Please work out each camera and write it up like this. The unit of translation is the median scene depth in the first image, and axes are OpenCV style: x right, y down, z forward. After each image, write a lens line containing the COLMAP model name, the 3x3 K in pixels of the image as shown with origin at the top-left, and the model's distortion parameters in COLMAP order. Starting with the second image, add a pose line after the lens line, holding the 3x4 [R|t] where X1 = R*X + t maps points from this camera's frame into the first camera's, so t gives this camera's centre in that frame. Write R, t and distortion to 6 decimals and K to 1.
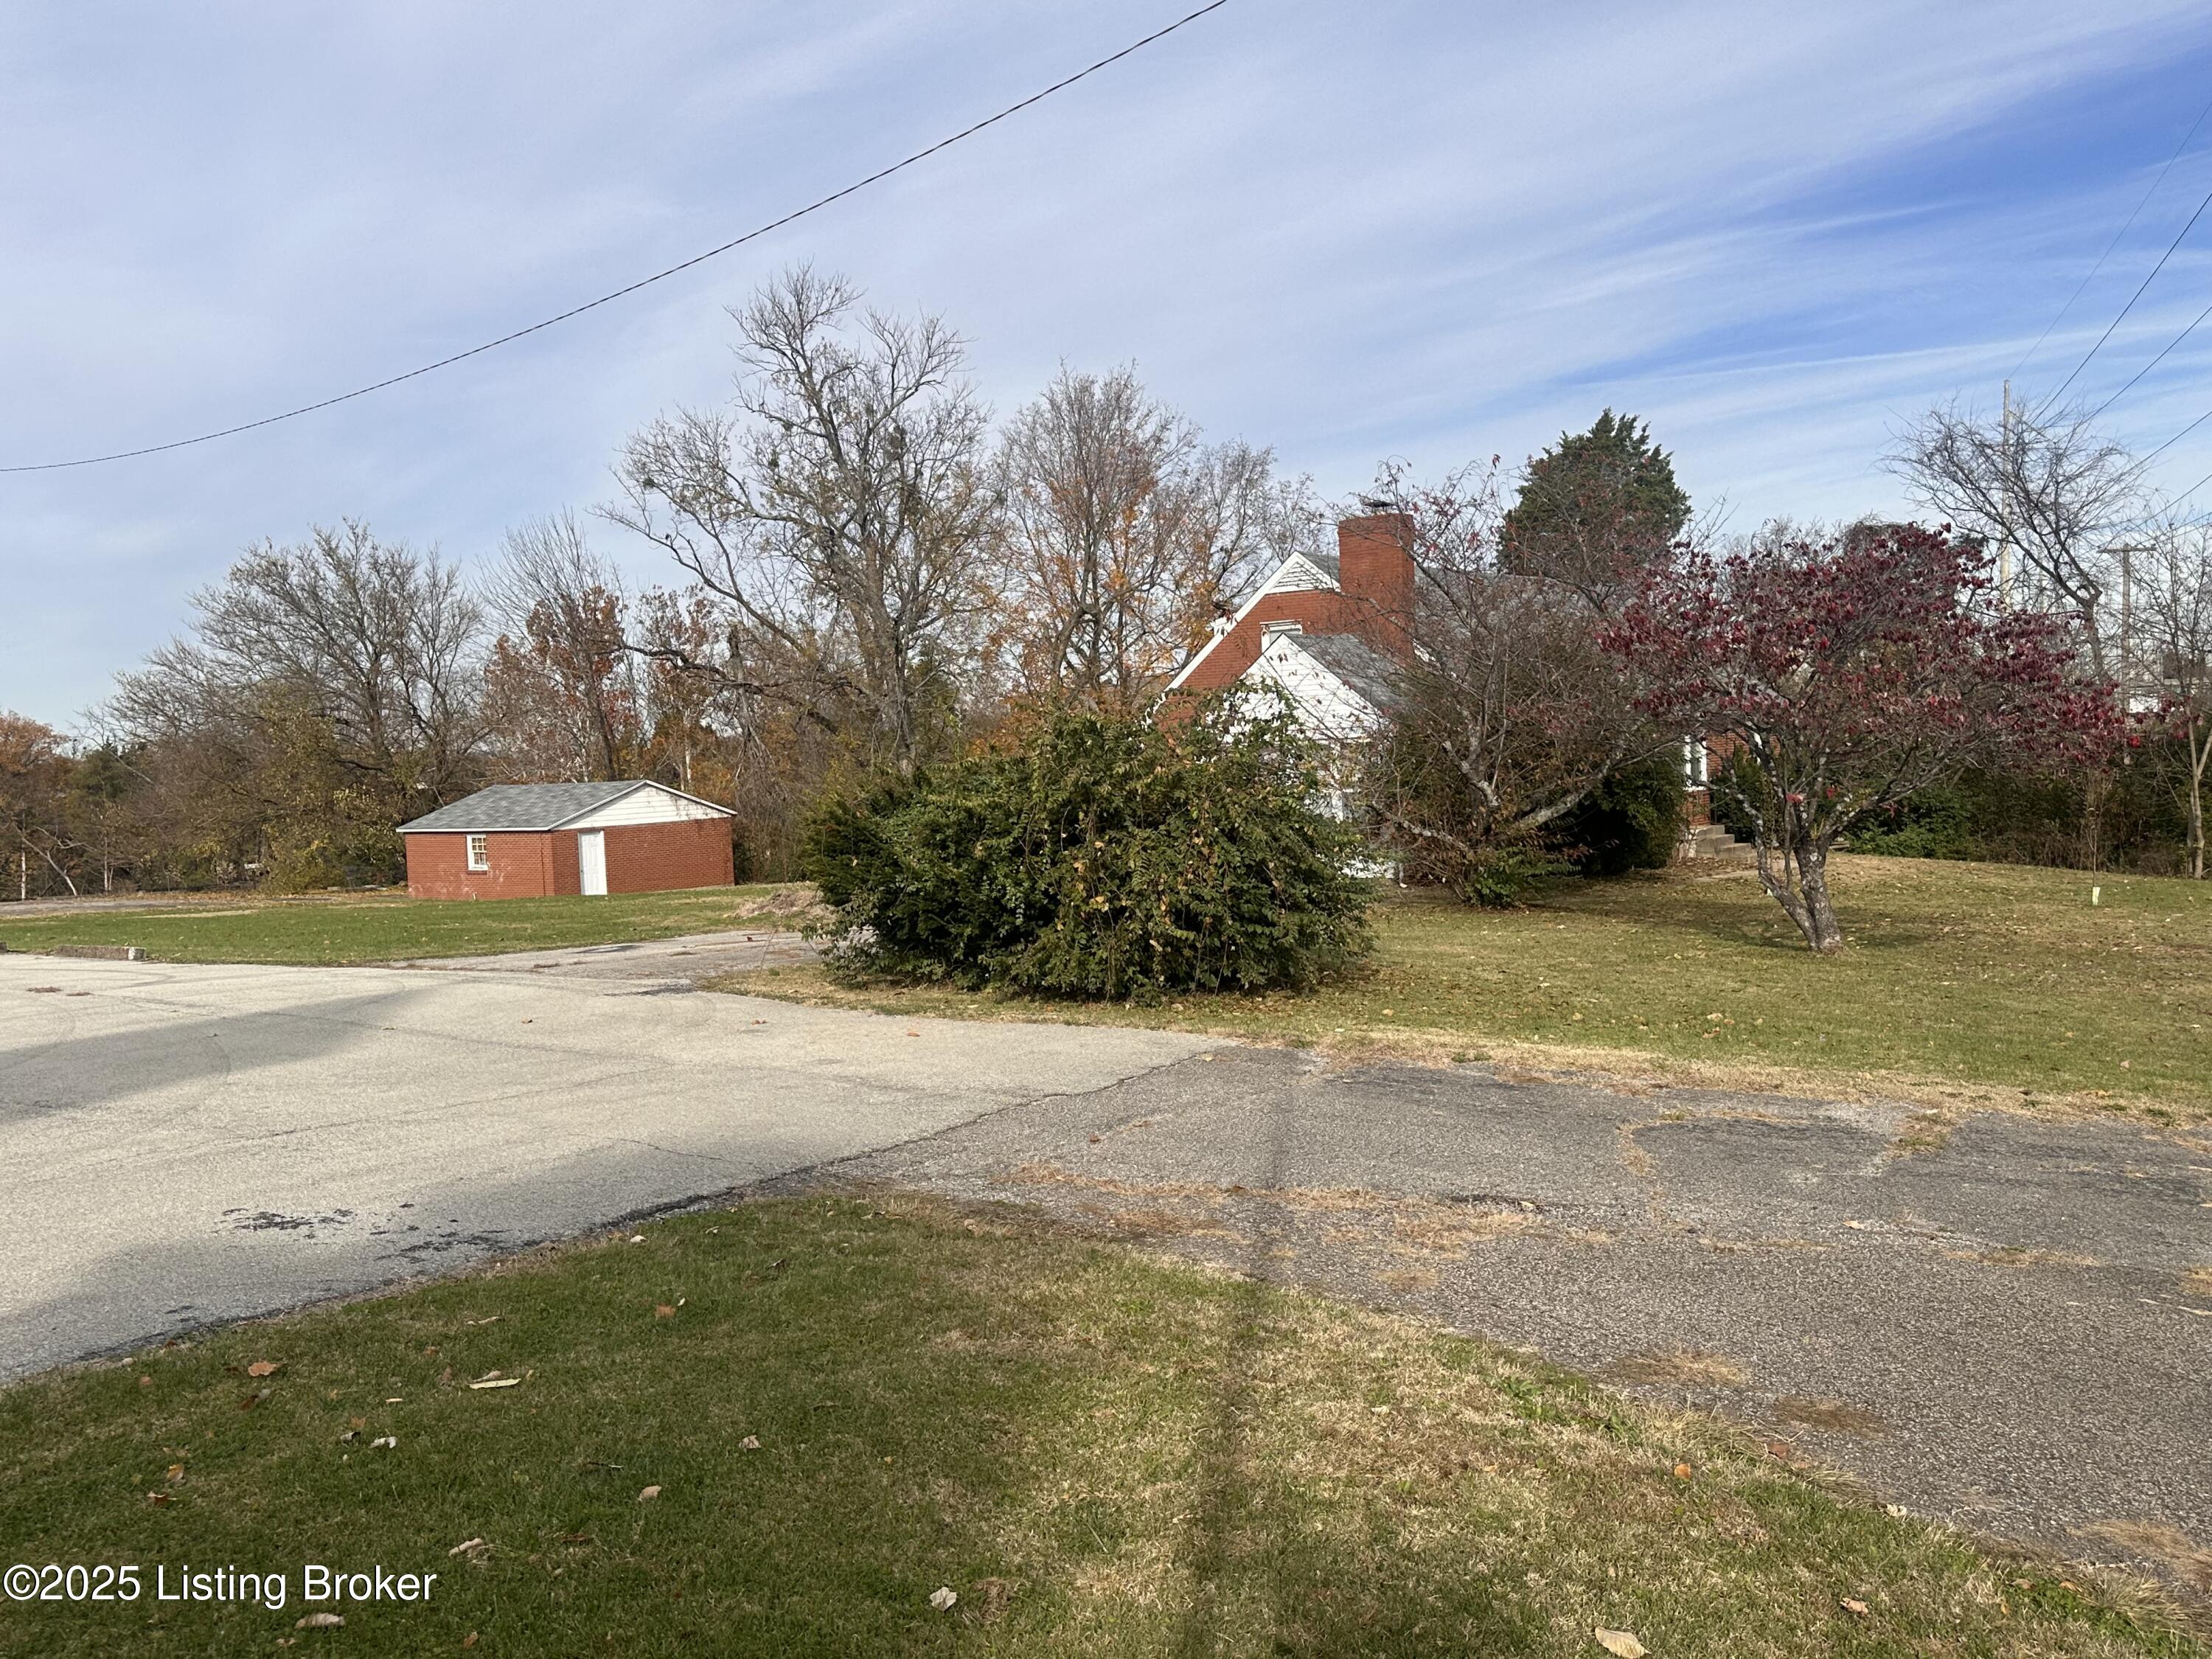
lens RADIAL K [[1813.3, 0, 1106.0], [0, 1813.3, 829.5], [0, 0, 1]] dist [-0.000039, -0.000037]
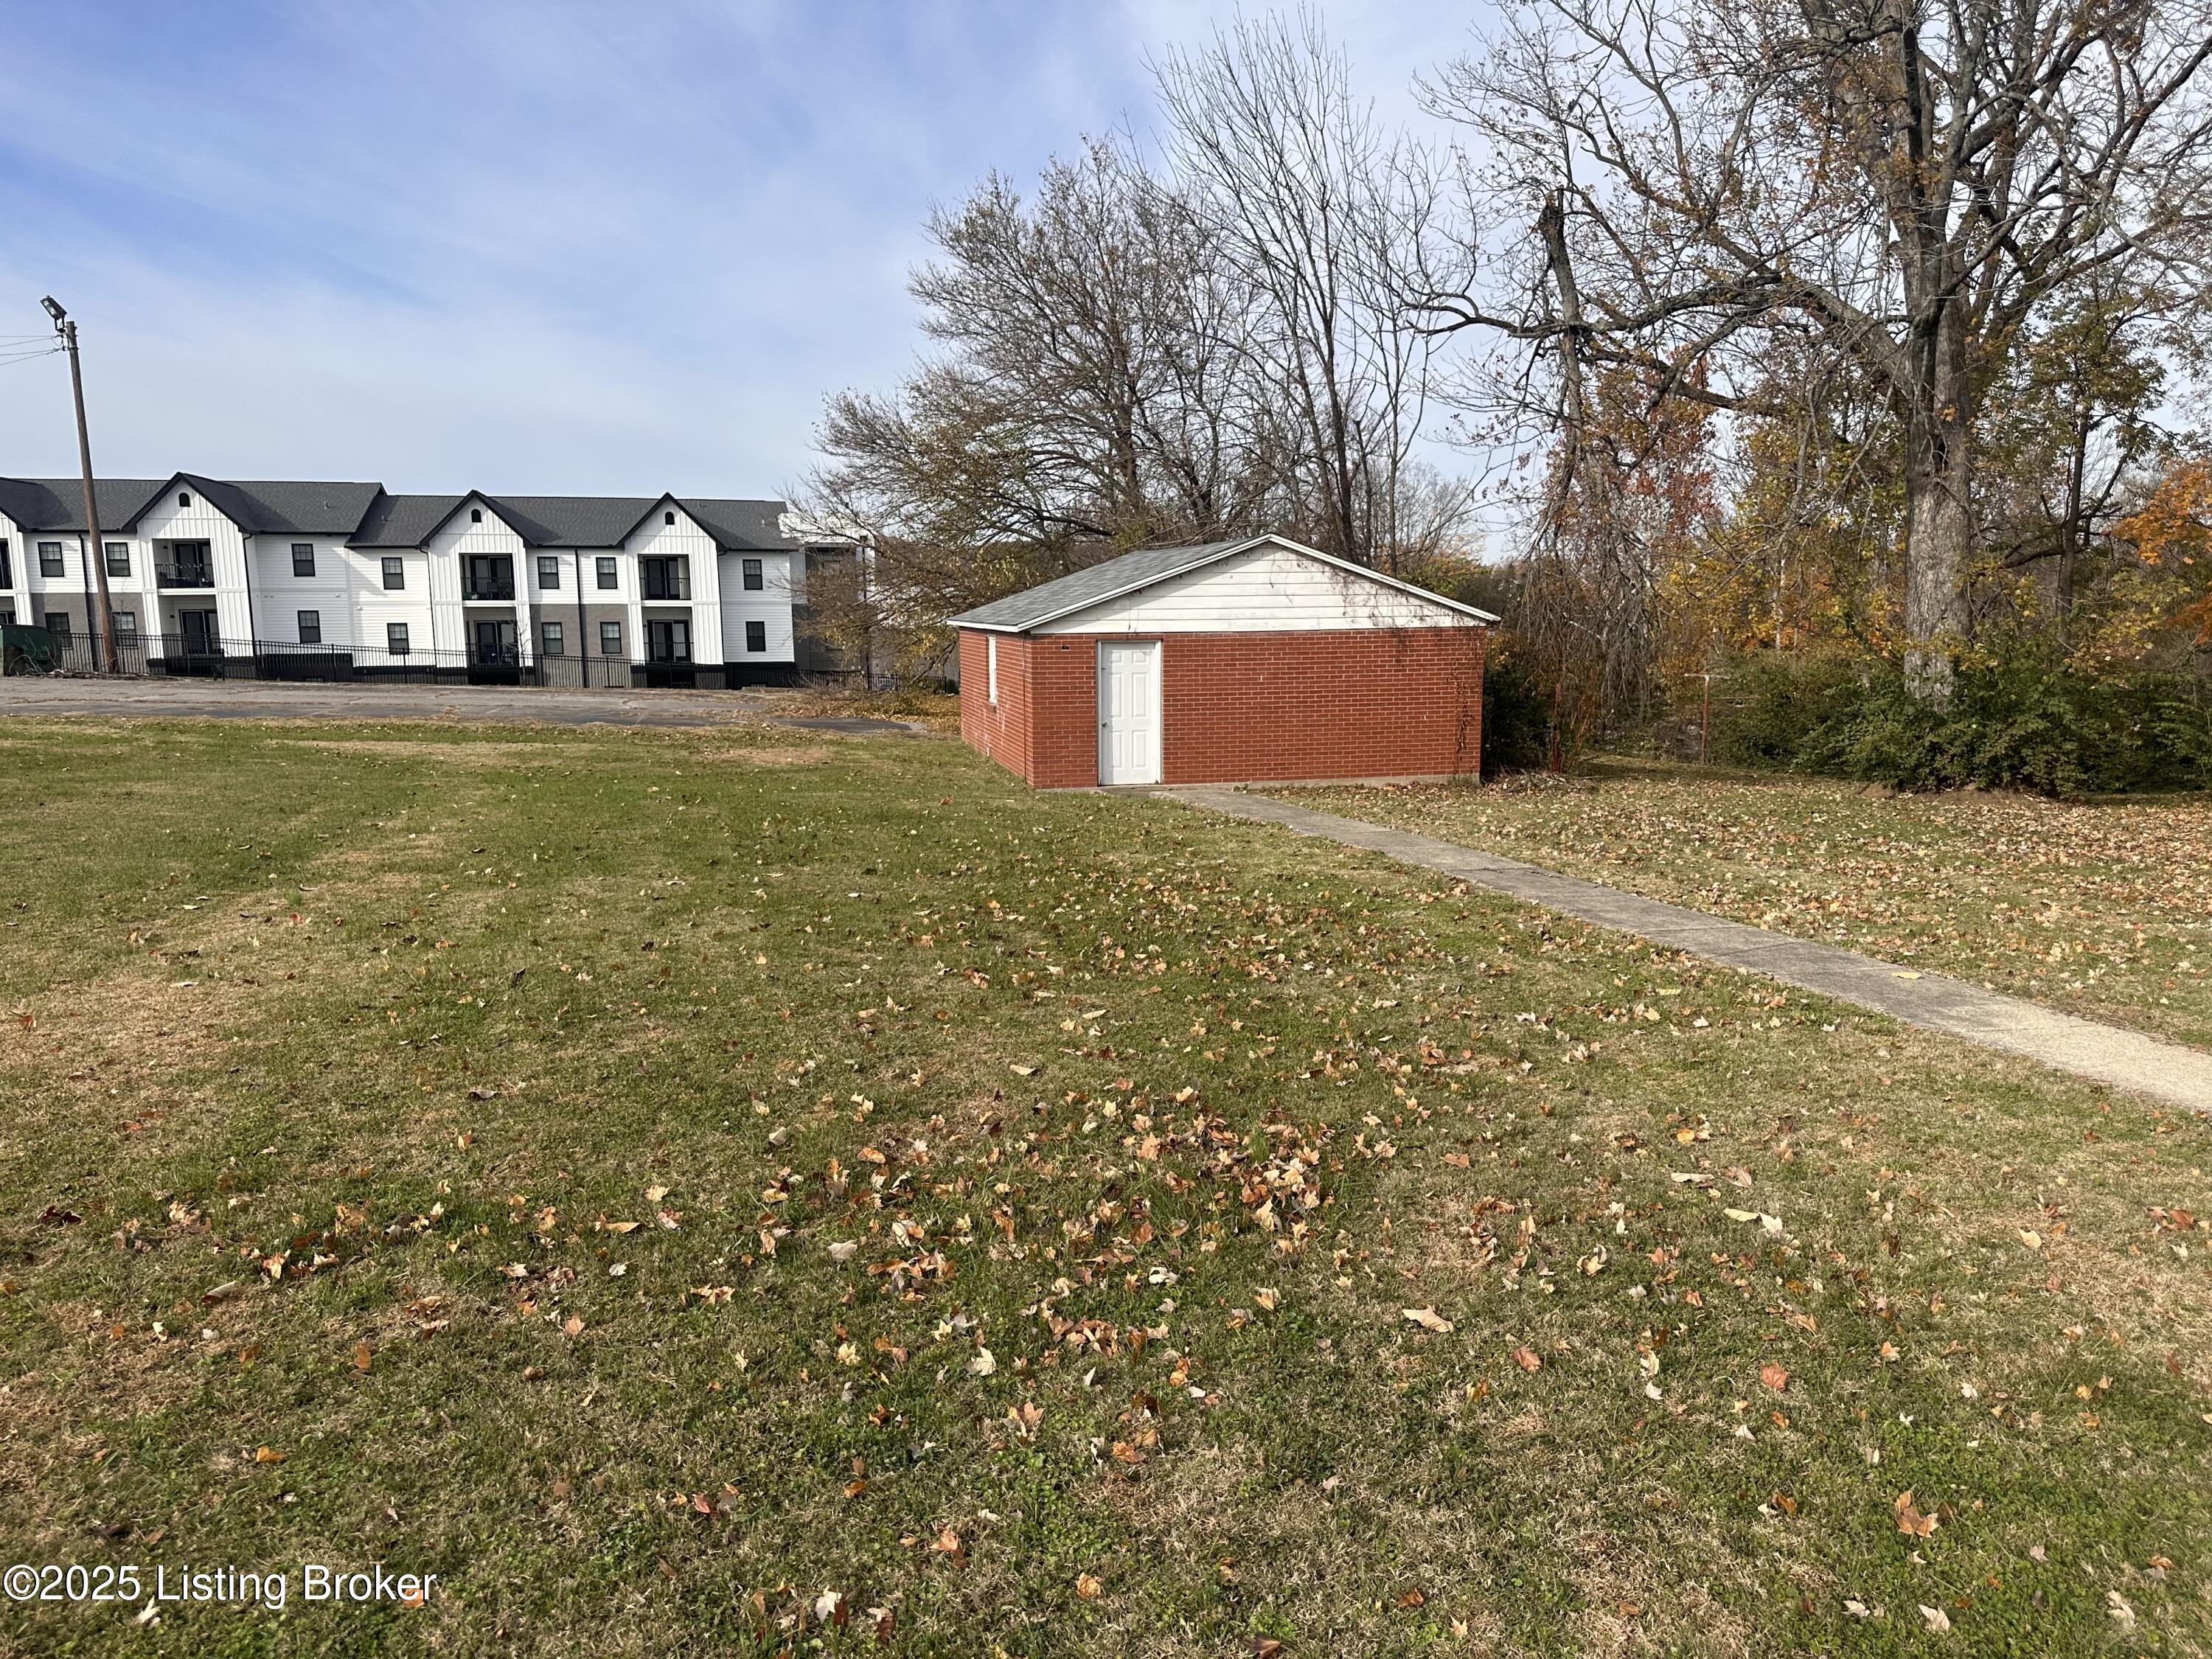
lens RADIAL K [[1558.6, 0, 1122.7], [0, 1558.6, 827.5], [0, 0, 1]] dist [0.007081, -0.010373]
pose [[0.775178, 0.133168, -0.617547, -0.034649], [-0.055502, 0.988106, 0.143407, -0.008488], [0.629300, -0.076891, 0.773350, 0.657620]]
